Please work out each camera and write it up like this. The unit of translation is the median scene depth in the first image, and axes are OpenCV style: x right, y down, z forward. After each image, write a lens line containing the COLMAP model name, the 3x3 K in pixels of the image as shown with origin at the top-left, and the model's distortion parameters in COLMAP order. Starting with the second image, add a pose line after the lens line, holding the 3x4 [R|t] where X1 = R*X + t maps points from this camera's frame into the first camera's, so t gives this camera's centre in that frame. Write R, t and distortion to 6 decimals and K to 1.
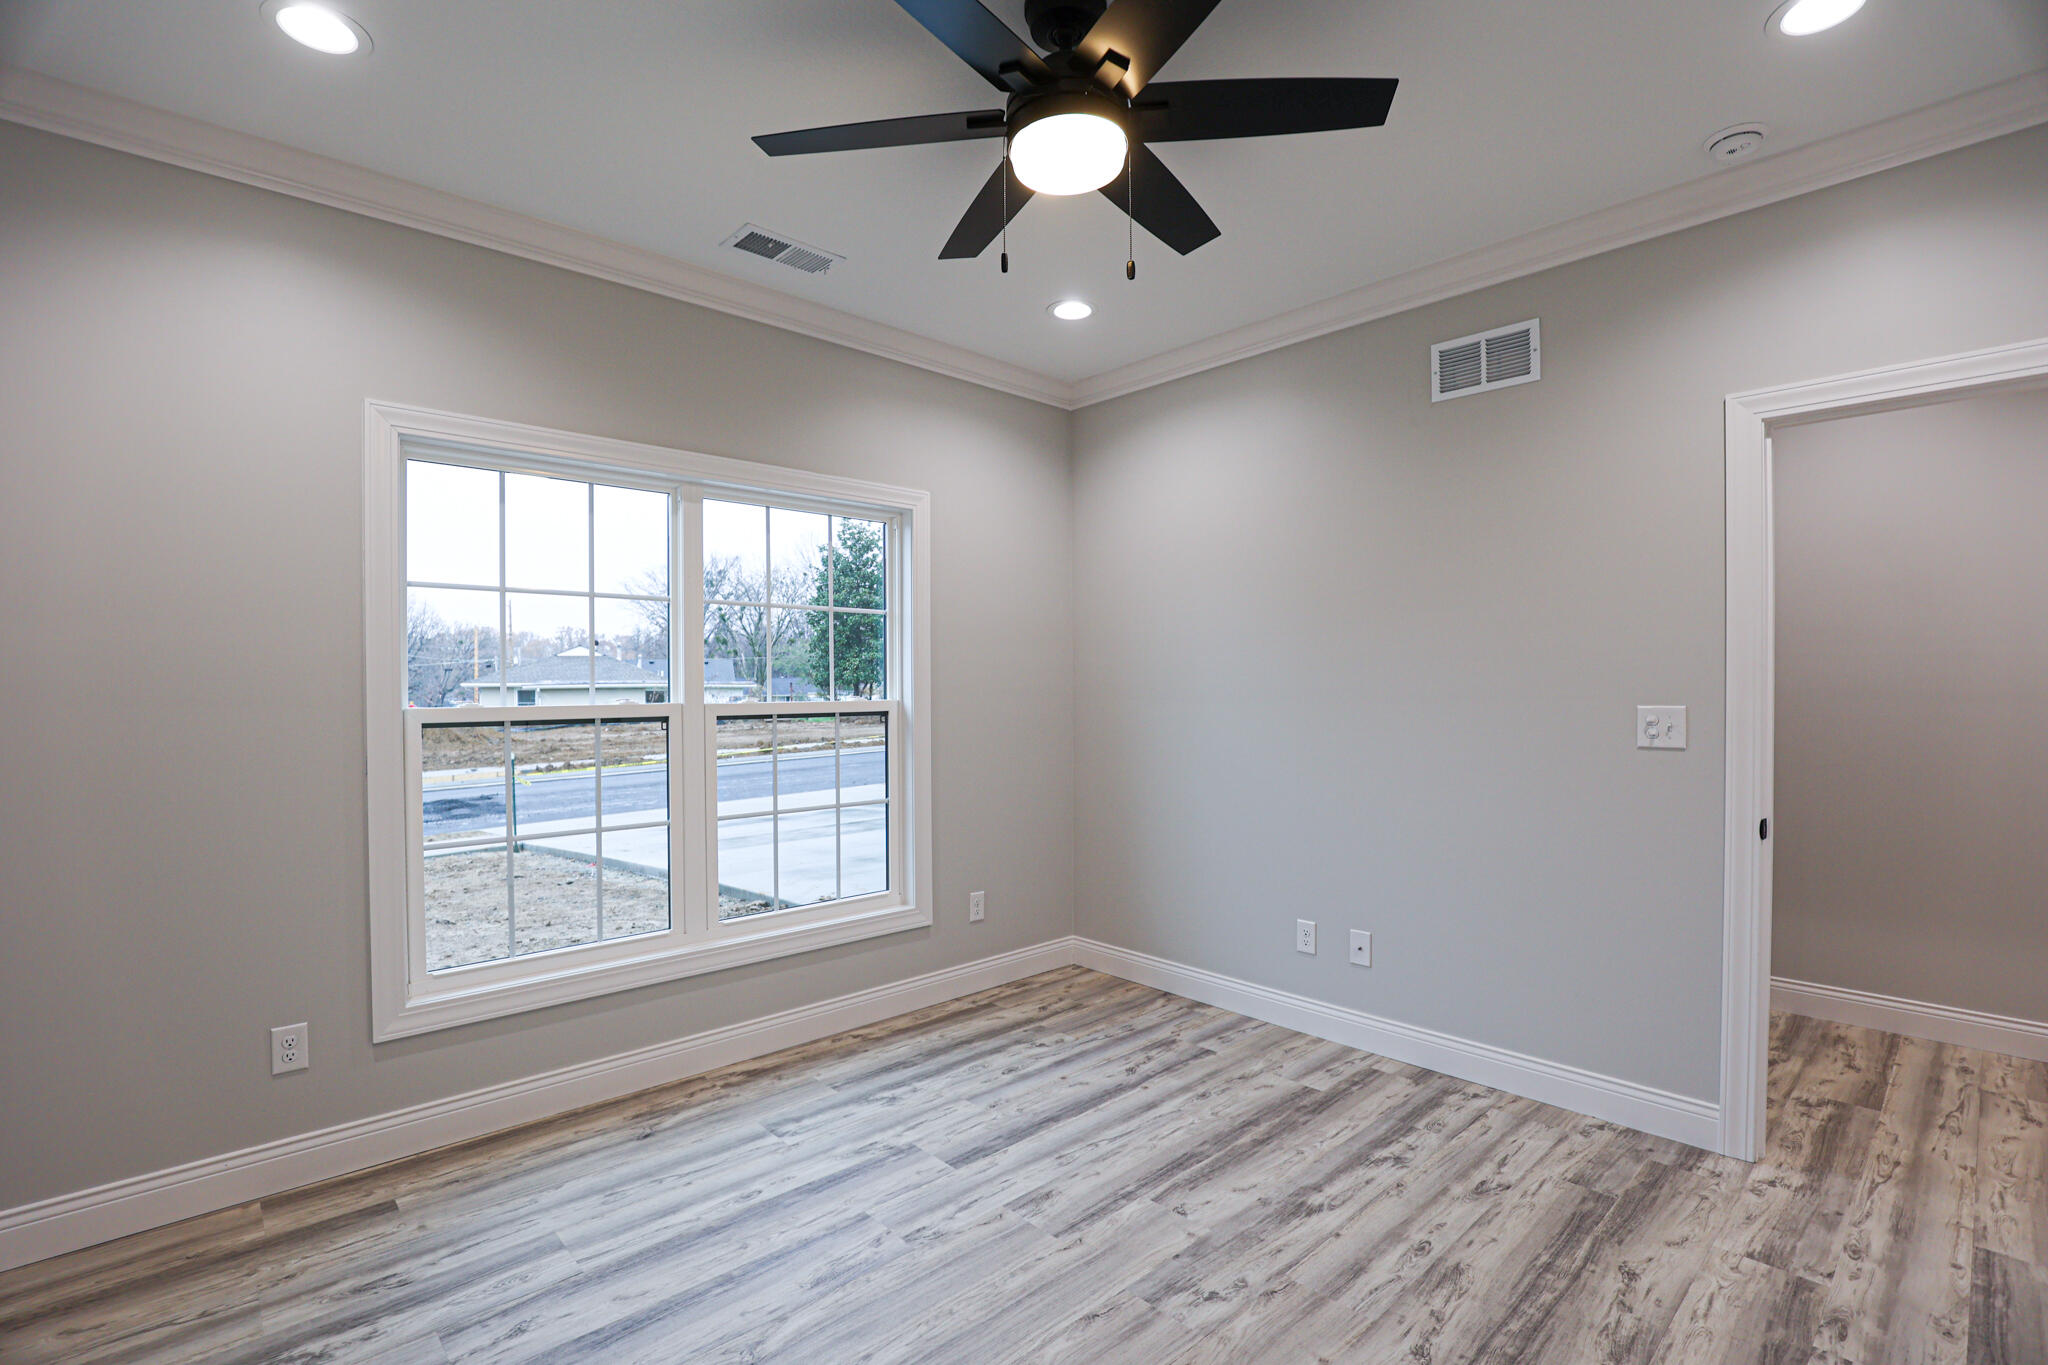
lens RADIAL K [[937.8, 0, 1034.4], [0, 937.8, 692.8], [0, 0, 1]] dist [-0.036686, 0.007271]
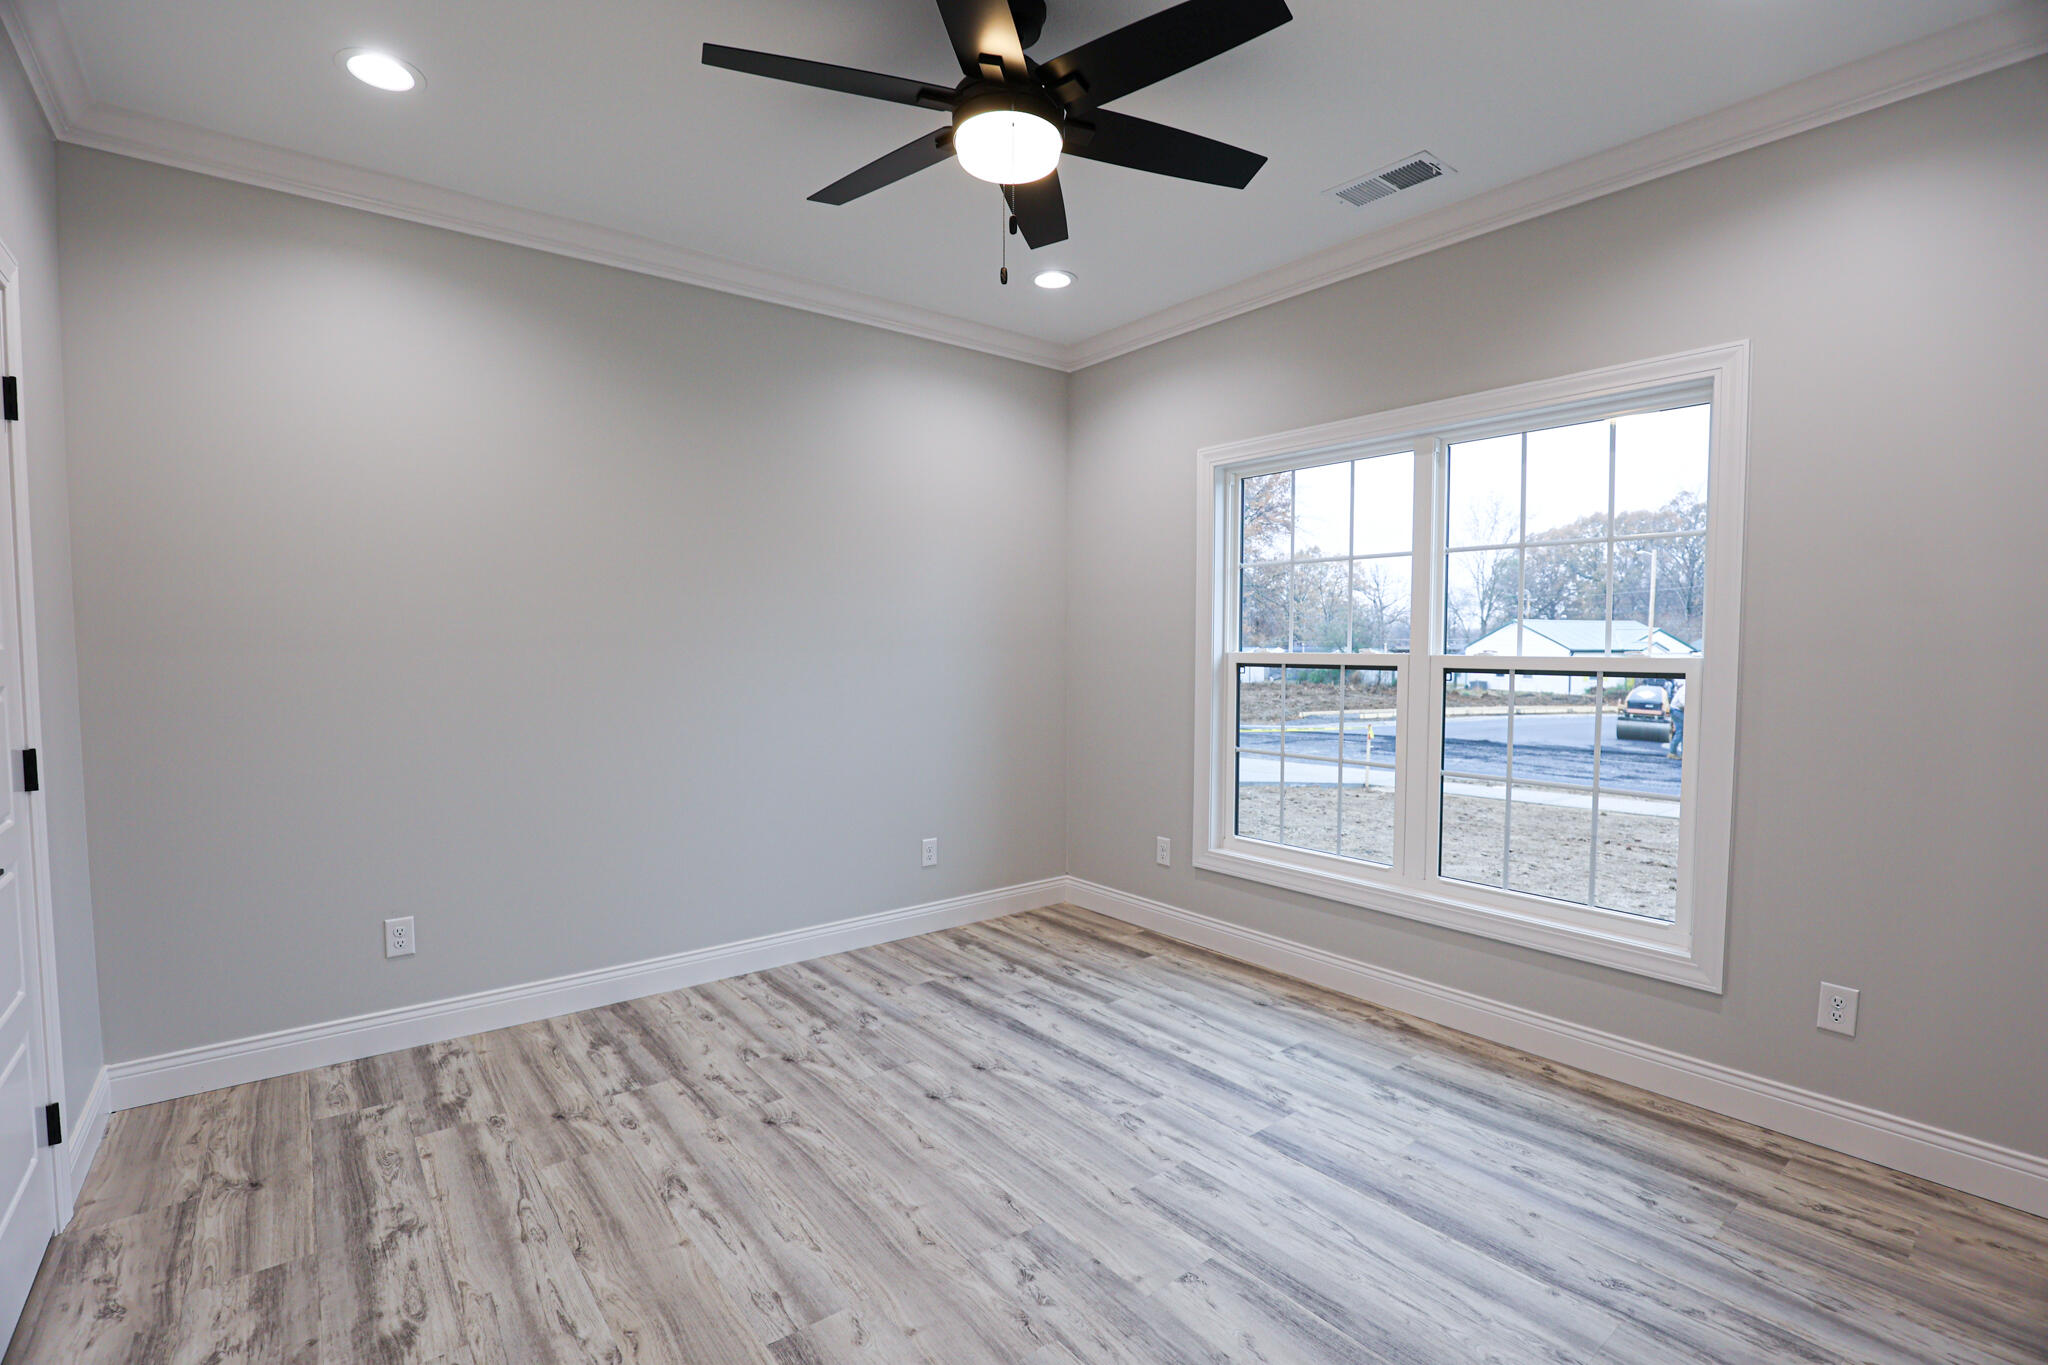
lens RADIAL K [[937.8, 0, 1034.4], [0, 937.8, 692.8], [0, 0, 1]] dist [-0.036686, 0.007271]
pose [[-0.072077, 0.056830, -0.995779, 0.818550], [-0.012750, 0.998241, 0.057893, -0.001851], [0.997318, 0.016869, -0.071226, 0.787340]]
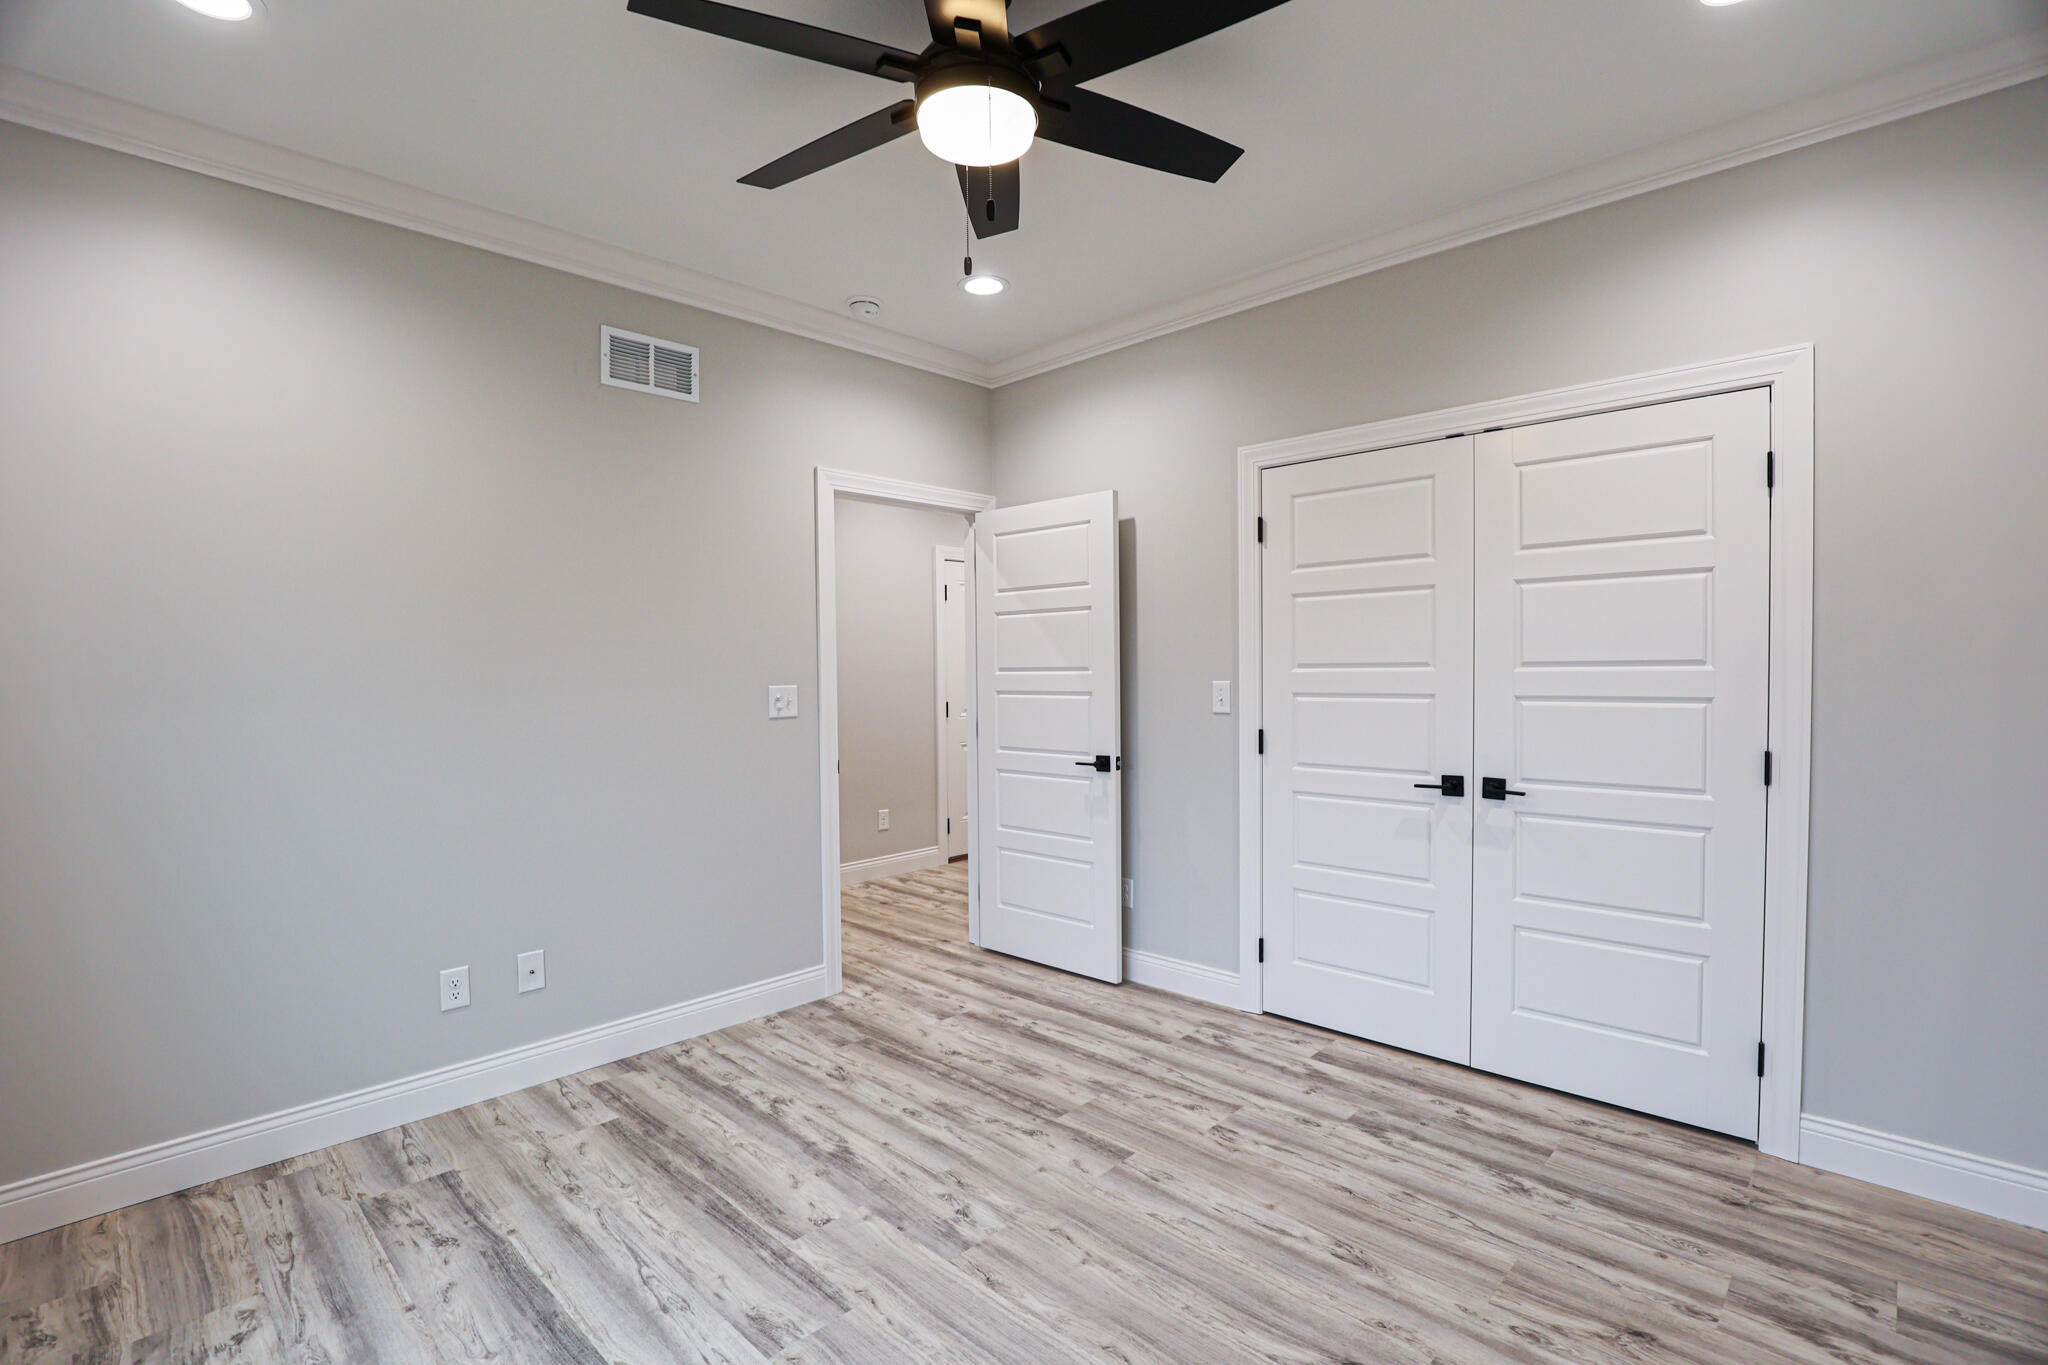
lens RADIAL K [[939.0, 0, 1023.7], [0, 939.0, 696.1], [0, 0, 1]] dist [-0.036067, 0.008244]
pose [[-0.044885, -0.027874, 0.998603, -0.677200], [0.022244, 0.999335, 0.028894, -0.002009], [-0.998744, 0.023510, -0.044235, 0.709553]]
